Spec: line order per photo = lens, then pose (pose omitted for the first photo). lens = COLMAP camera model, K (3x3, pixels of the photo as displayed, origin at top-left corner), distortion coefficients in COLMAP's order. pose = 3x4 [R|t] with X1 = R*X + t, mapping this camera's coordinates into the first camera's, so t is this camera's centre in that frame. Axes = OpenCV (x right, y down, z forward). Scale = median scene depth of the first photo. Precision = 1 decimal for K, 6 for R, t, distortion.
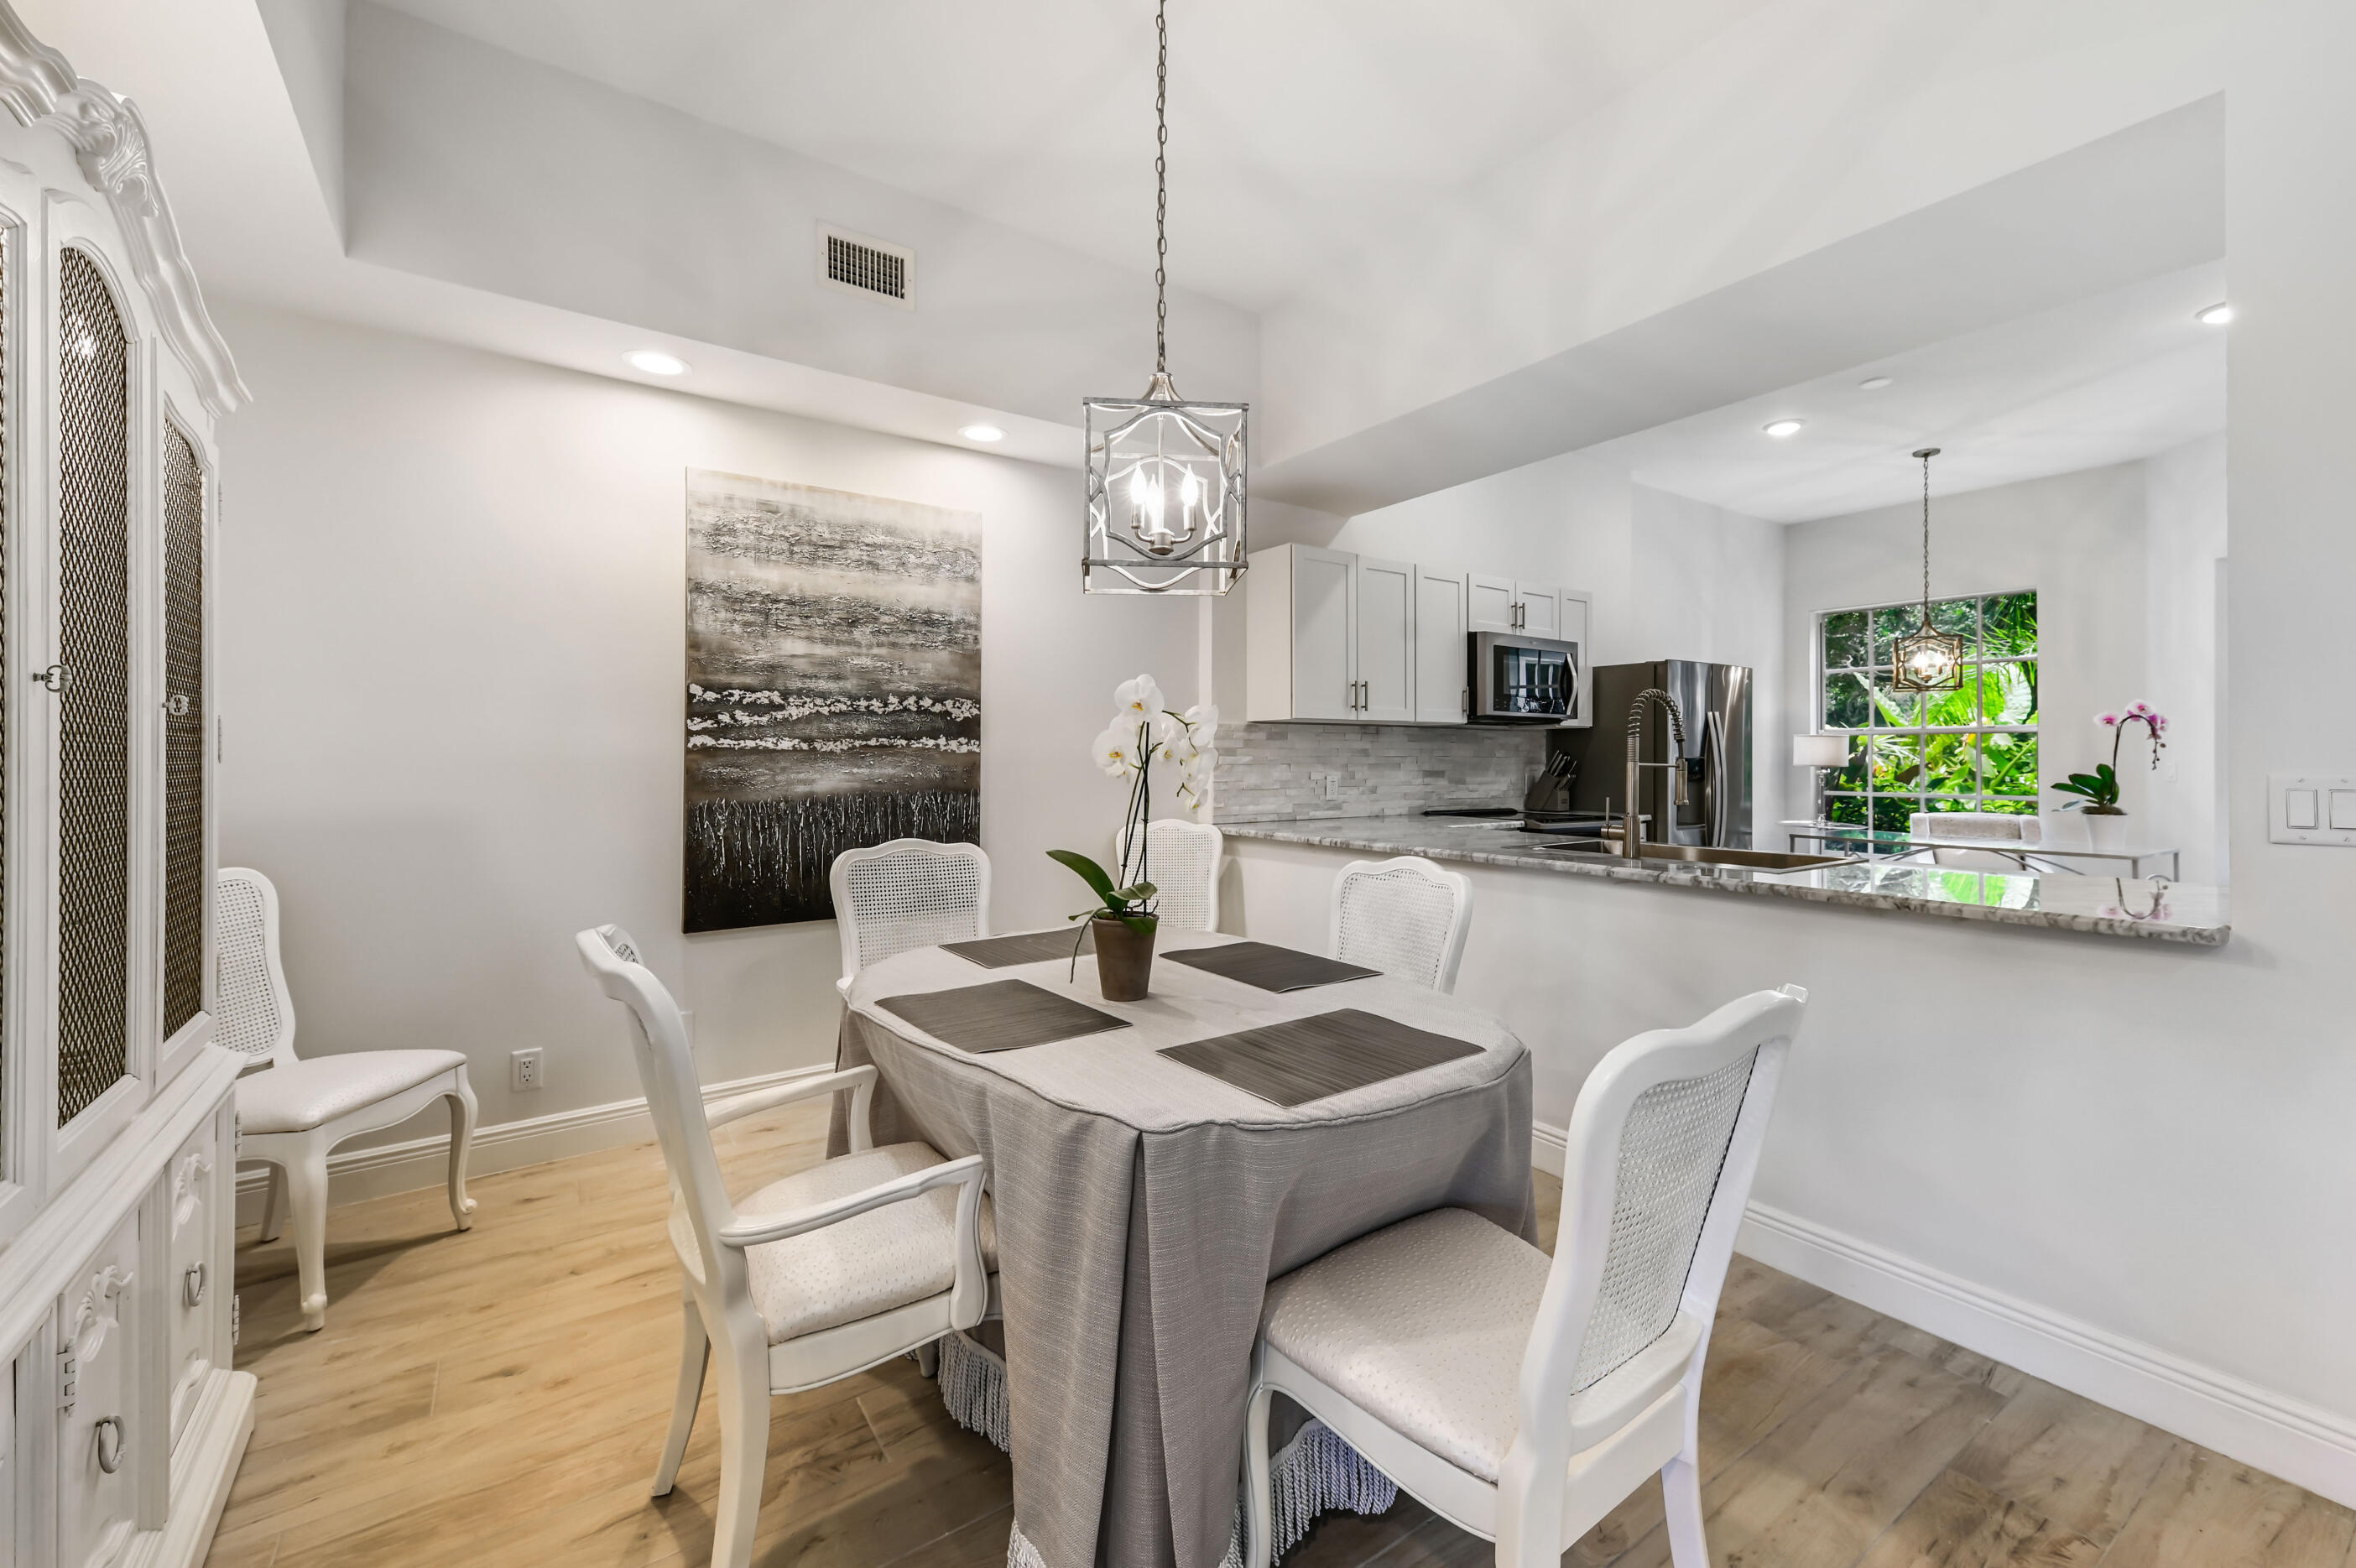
lens RADIAL K [[944.3, 0, 1176.2], [0, 944.3, 747.3], [0, 0, 1]] dist [0.013630, 0.000014]
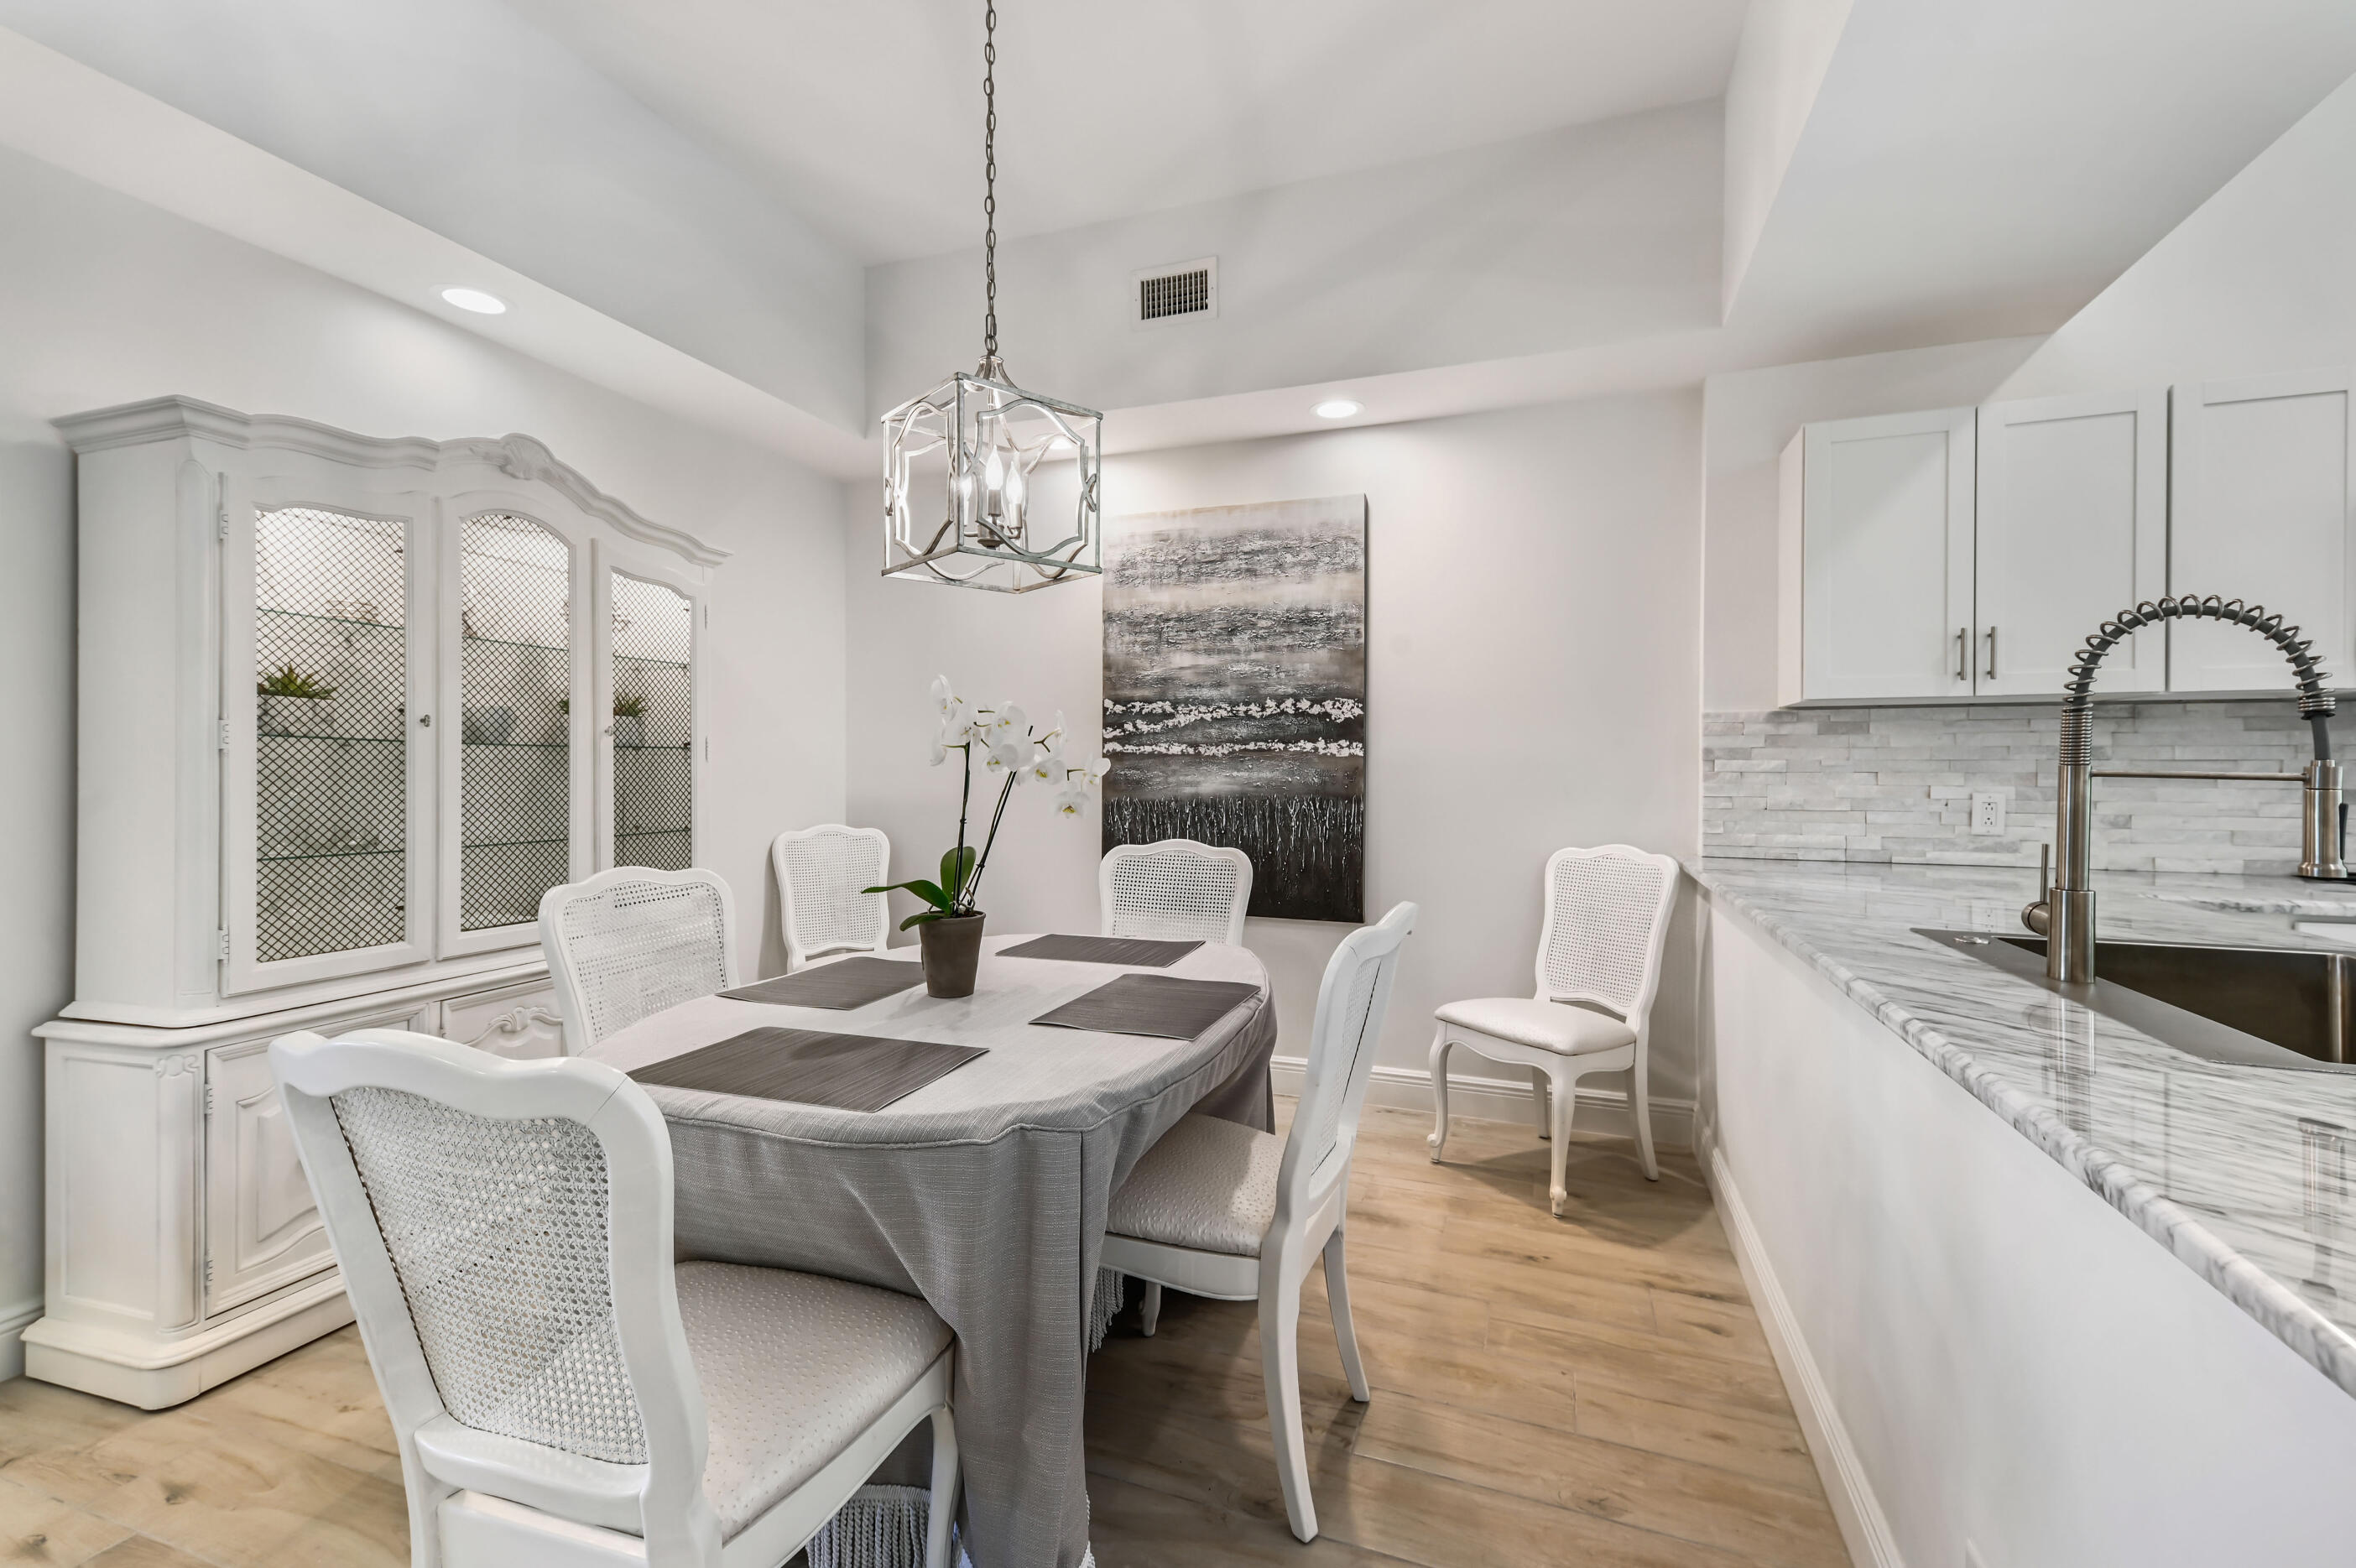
lens RADIAL K [[1003.2, 0, 1180.0], [0, 1003.2, 763.0], [0, 0, 1]] dist [0.017339, 0.000145]
pose [[0.582472, -0.000627, -0.812850, 0.521543], [0.006245, 0.999974, 0.003704, 0.008387], [0.812827, -0.007234, 0.582461, 0.314321]]
